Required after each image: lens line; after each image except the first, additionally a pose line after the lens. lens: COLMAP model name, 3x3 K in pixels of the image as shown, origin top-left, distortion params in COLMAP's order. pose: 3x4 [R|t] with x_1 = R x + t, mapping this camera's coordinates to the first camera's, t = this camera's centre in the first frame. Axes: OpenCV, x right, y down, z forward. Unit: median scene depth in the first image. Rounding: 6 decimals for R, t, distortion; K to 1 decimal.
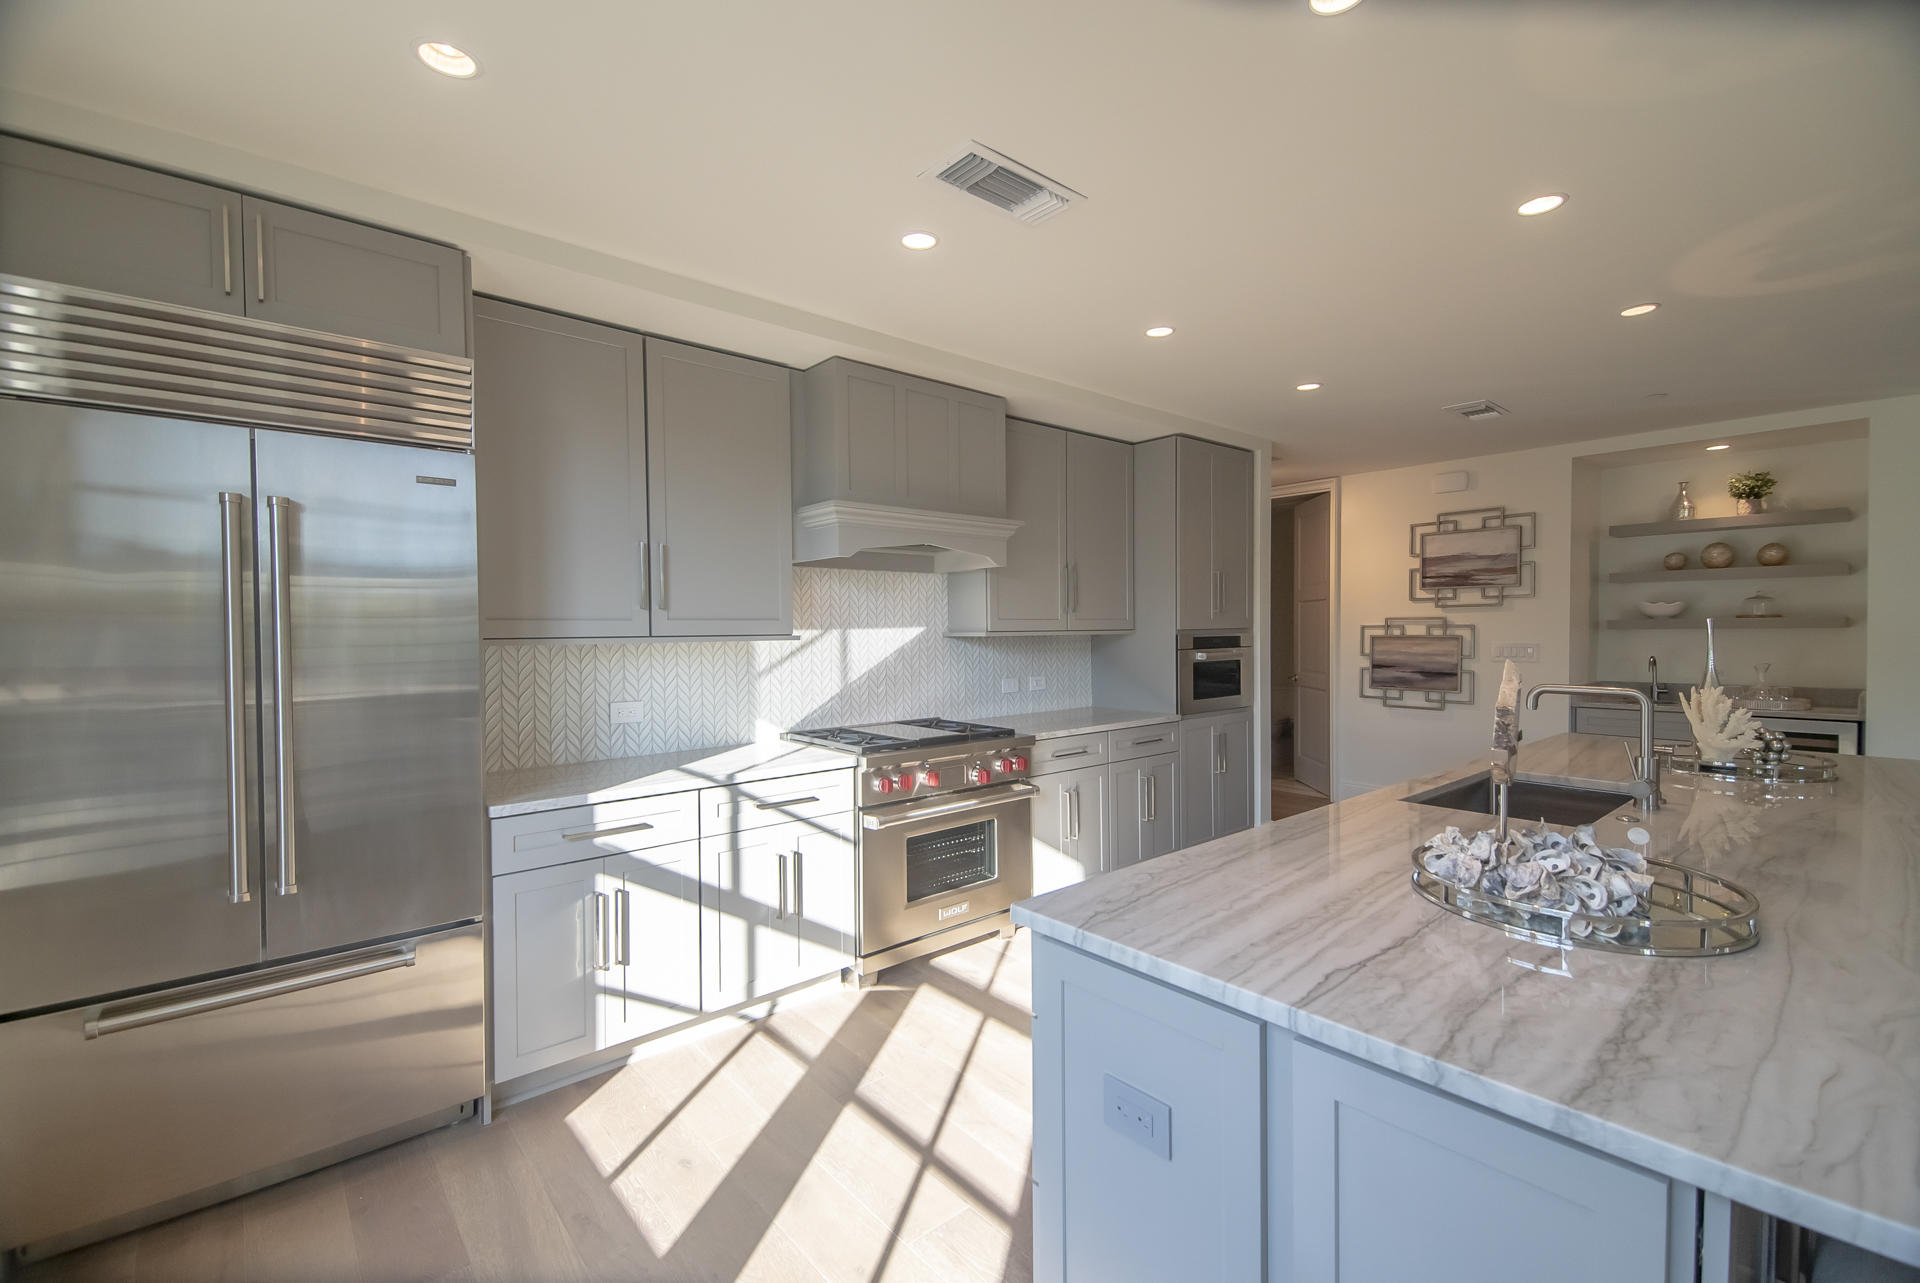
lens RADIAL K [[828.0, 0, 992.1], [0, 828.0, 631.5], [0, 0, 1]] dist [0.025116, -0.000001]
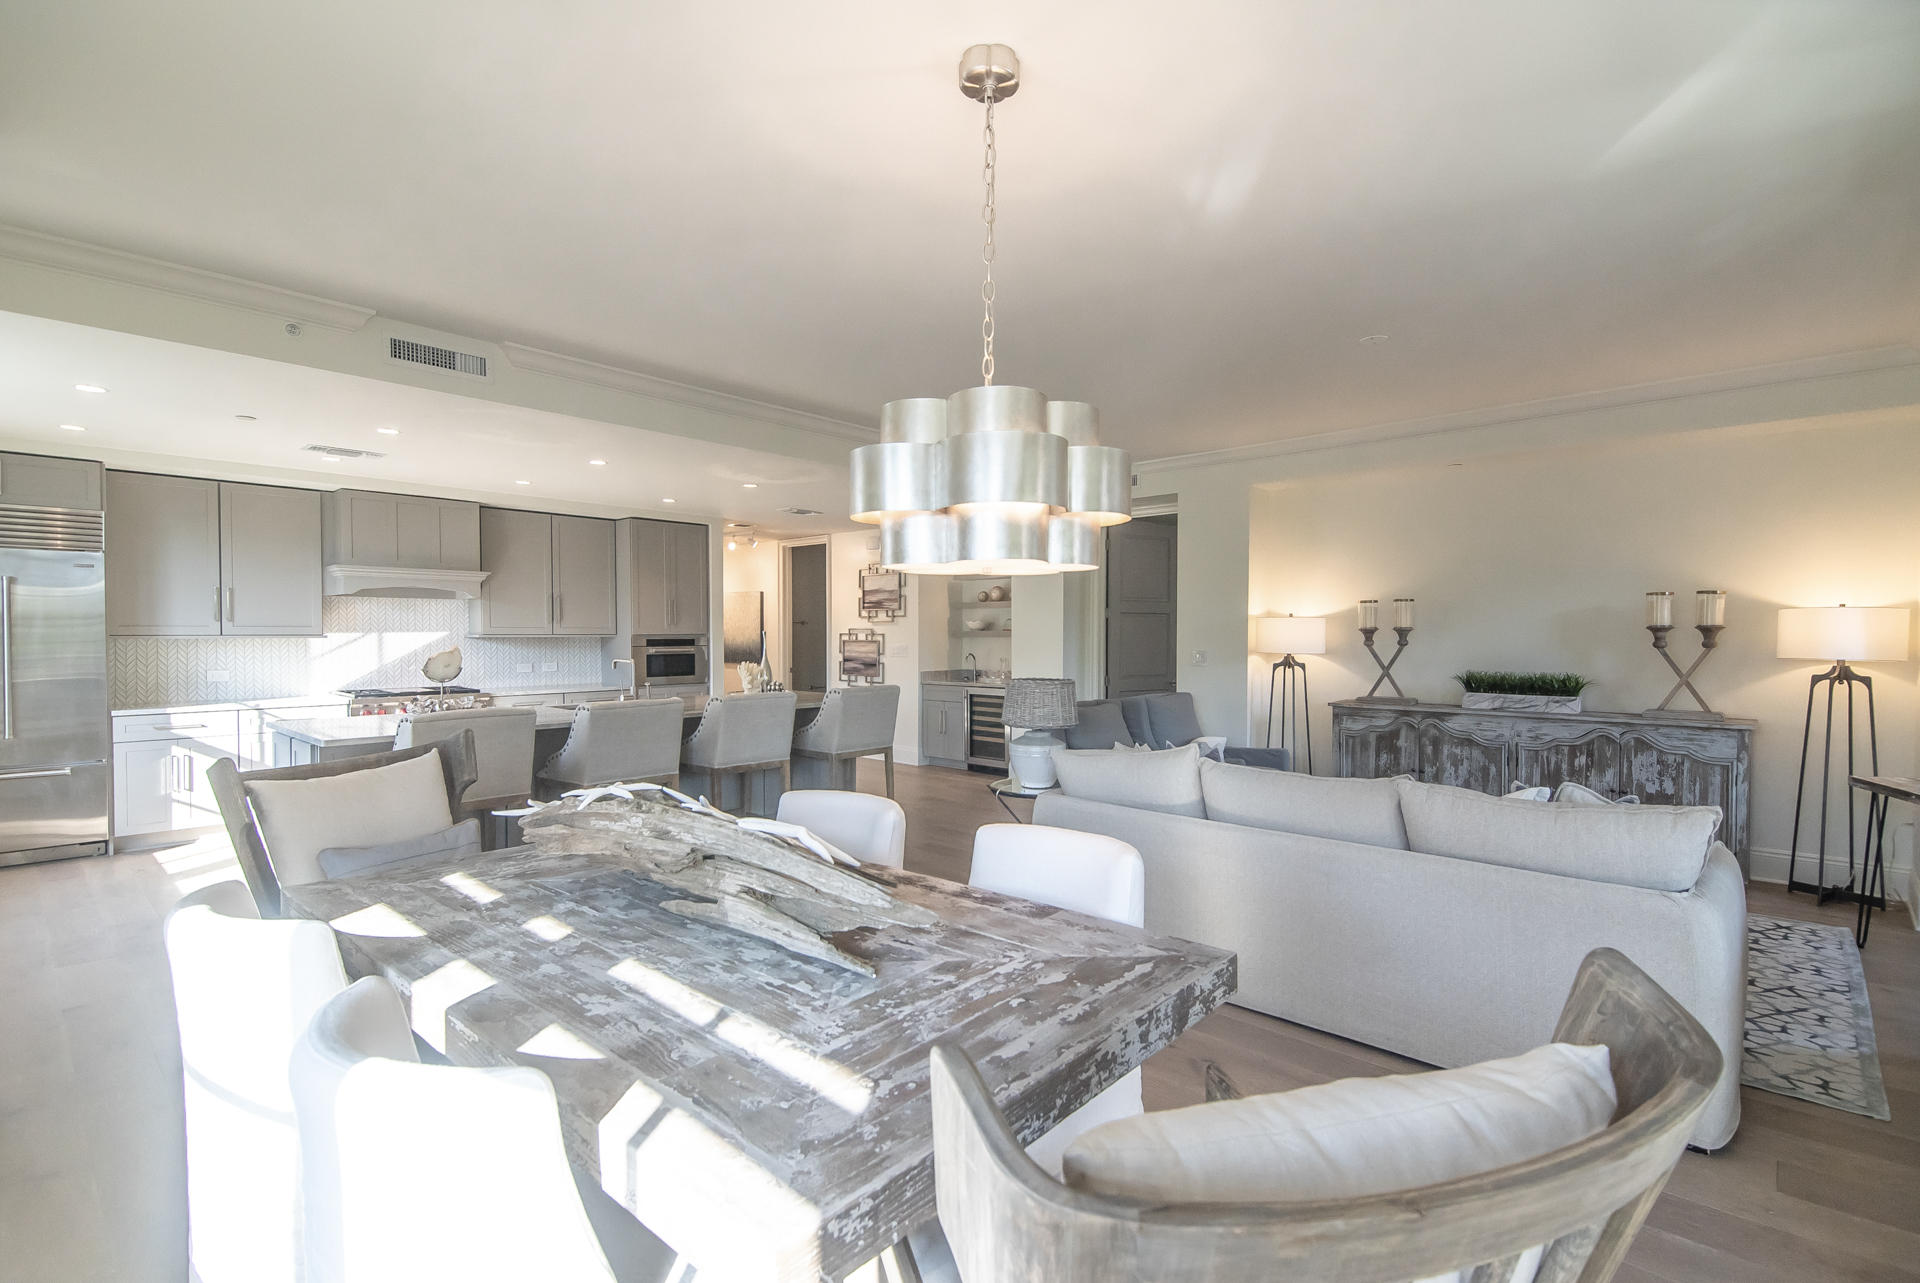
lens RADIAL K [[817.6, 0, 964.4], [0, 817.6, 635.2], [0, 0, 1]] dist [0.000095, -0.000214]
pose [[0.989306, 0.009149, 0.145566, 0.677593], [-0.008827, 0.999957, -0.002854, -0.002280], [-0.145586, 0.001539, 0.989344, -0.754676]]
